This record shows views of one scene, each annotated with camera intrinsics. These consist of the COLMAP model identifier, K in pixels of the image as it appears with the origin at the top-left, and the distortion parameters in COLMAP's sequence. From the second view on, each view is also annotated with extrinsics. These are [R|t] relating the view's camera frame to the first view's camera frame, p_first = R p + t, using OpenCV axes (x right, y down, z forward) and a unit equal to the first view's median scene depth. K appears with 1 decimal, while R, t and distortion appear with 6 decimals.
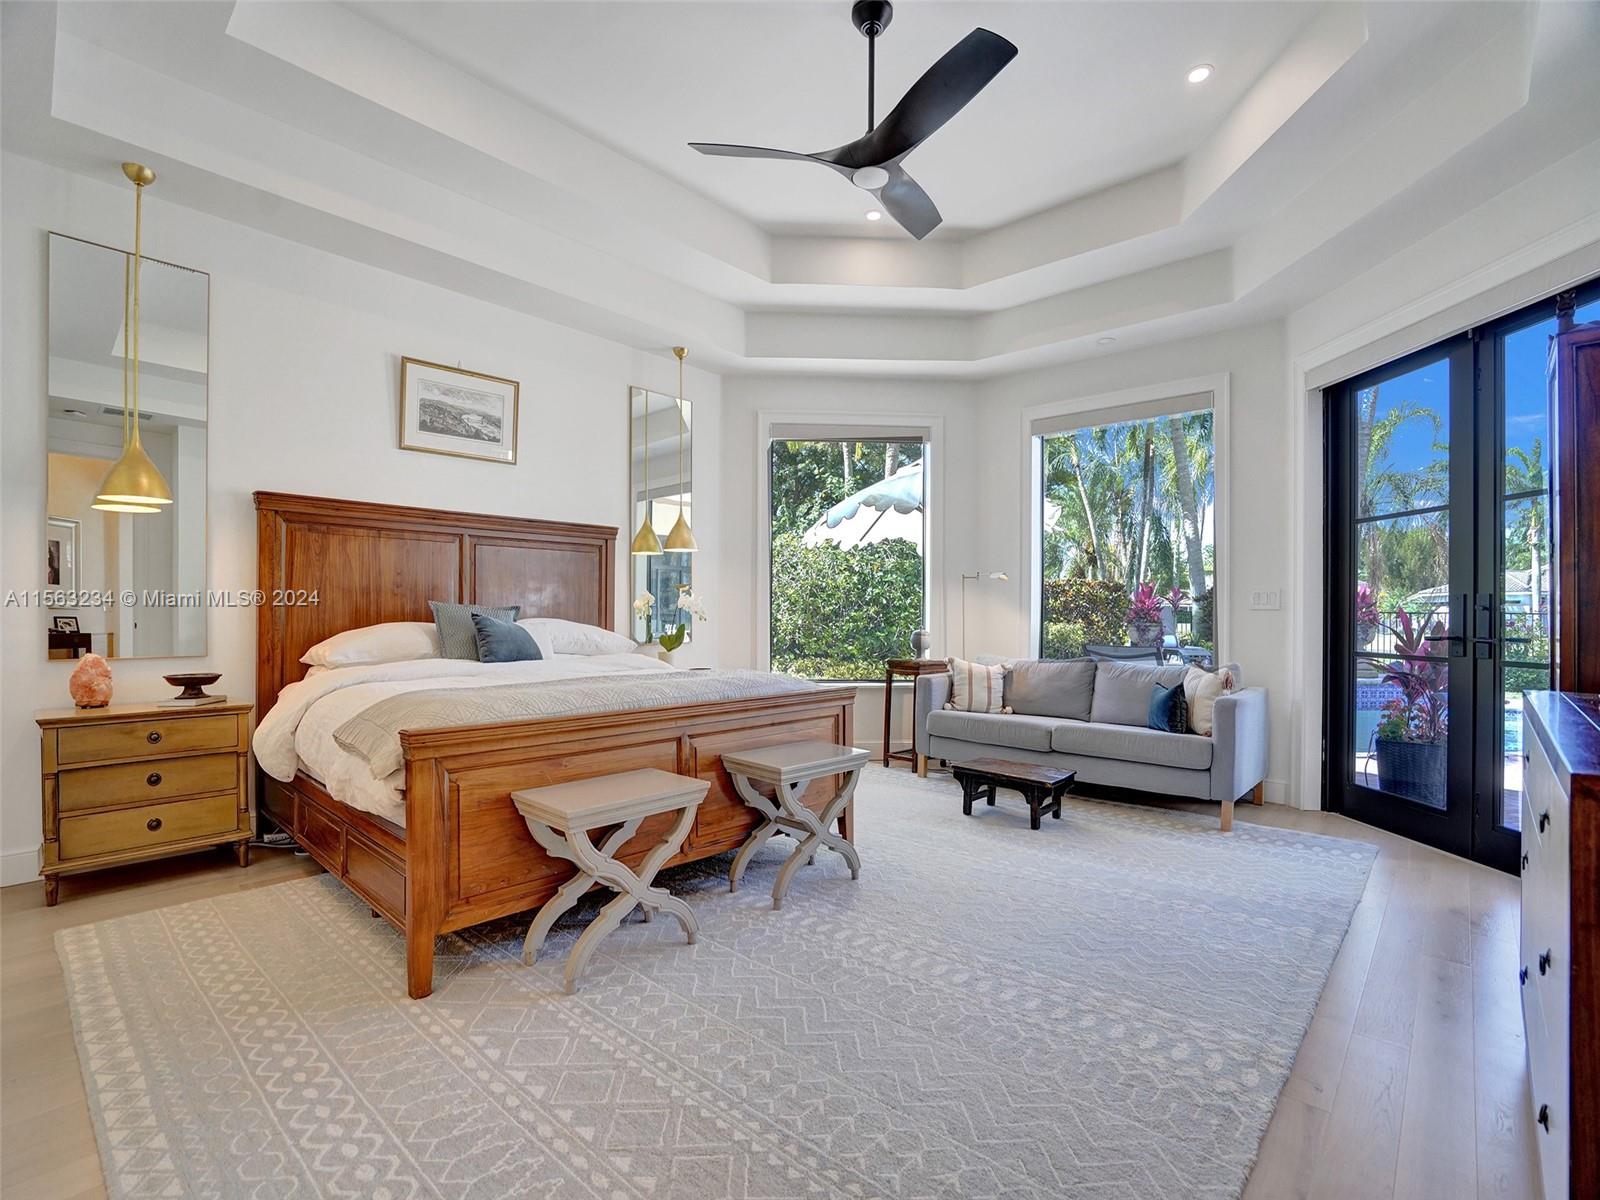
lens RADIAL K [[736.3, 0, 798.2], [0, 736.3, 613.6], [0, 0, 1]] dist [-0.062804, 0.022749]
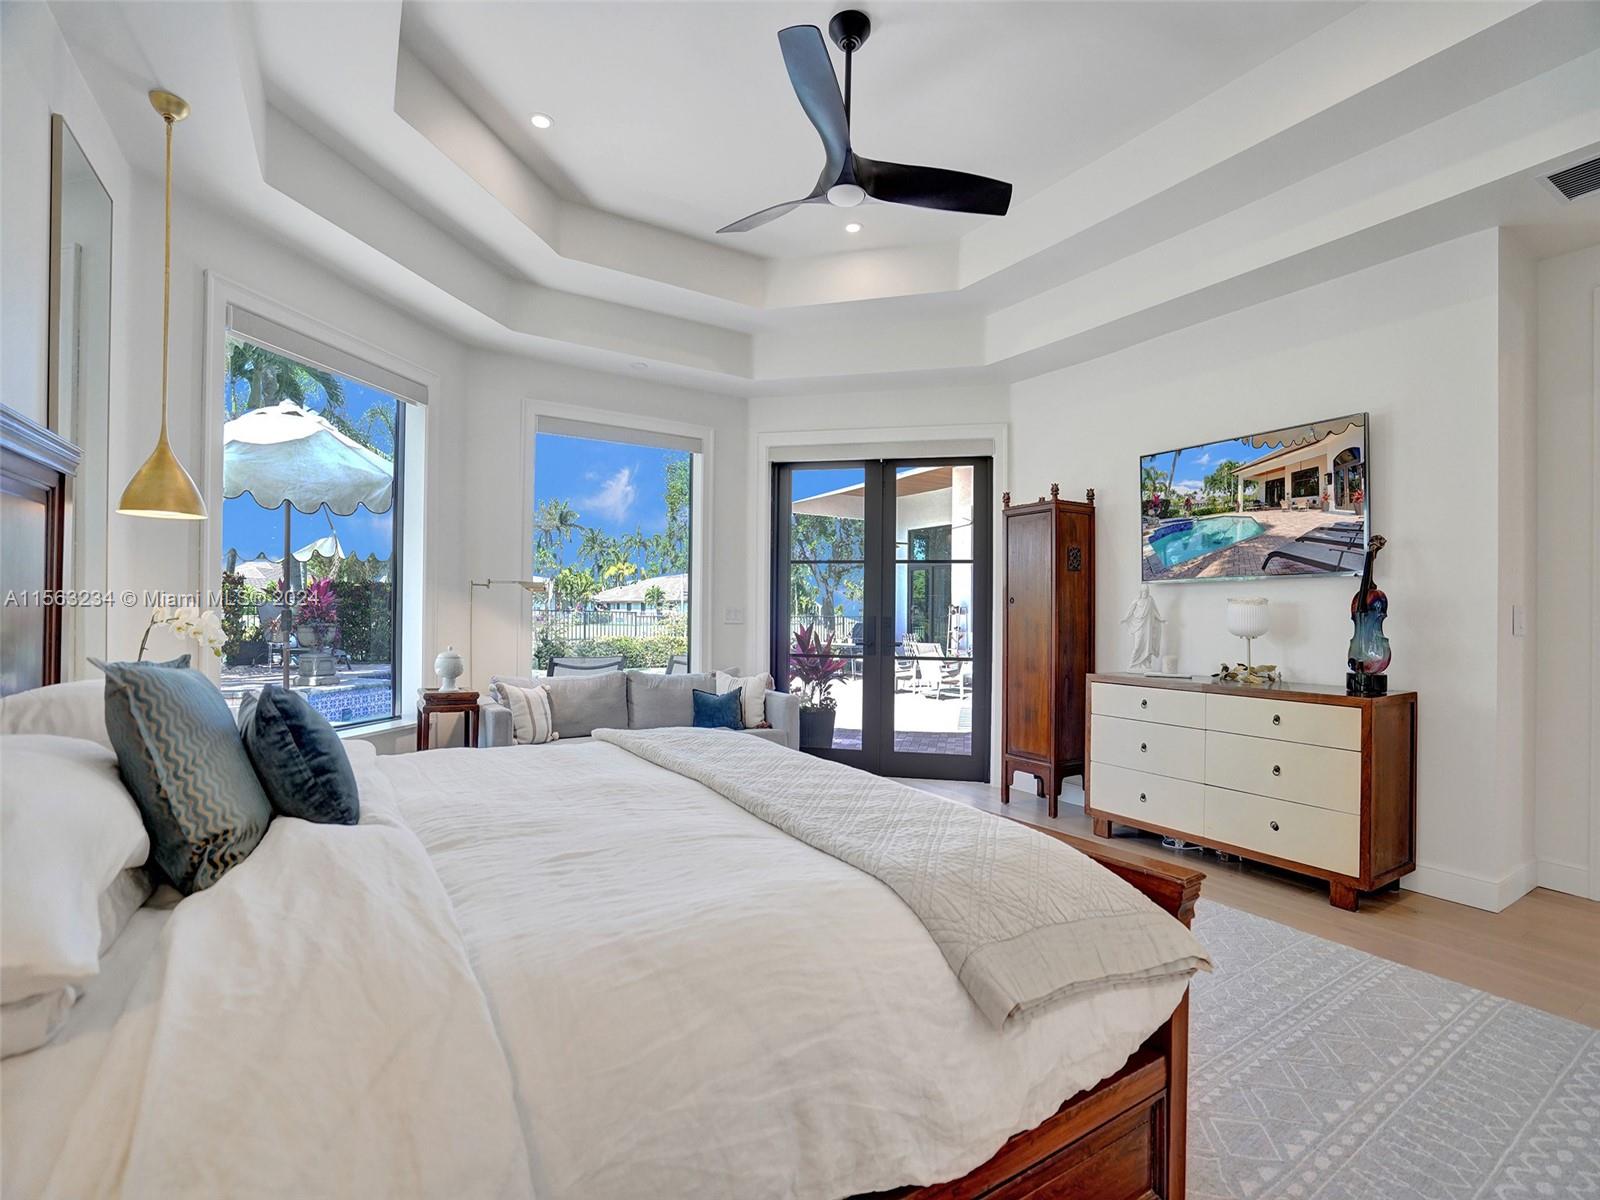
lens RADIAL K [[736.3, 0, 798.2], [0, 736.3, 613.6], [0, 0, 1]] dist [-0.062804, 0.022749]
pose [[0.270505, -0.002624, 0.962715, -0.592982], [-0.013914, 0.999881, 0.006635, -0.034238], [-0.962618, -0.015190, 0.270436, 0.553174]]
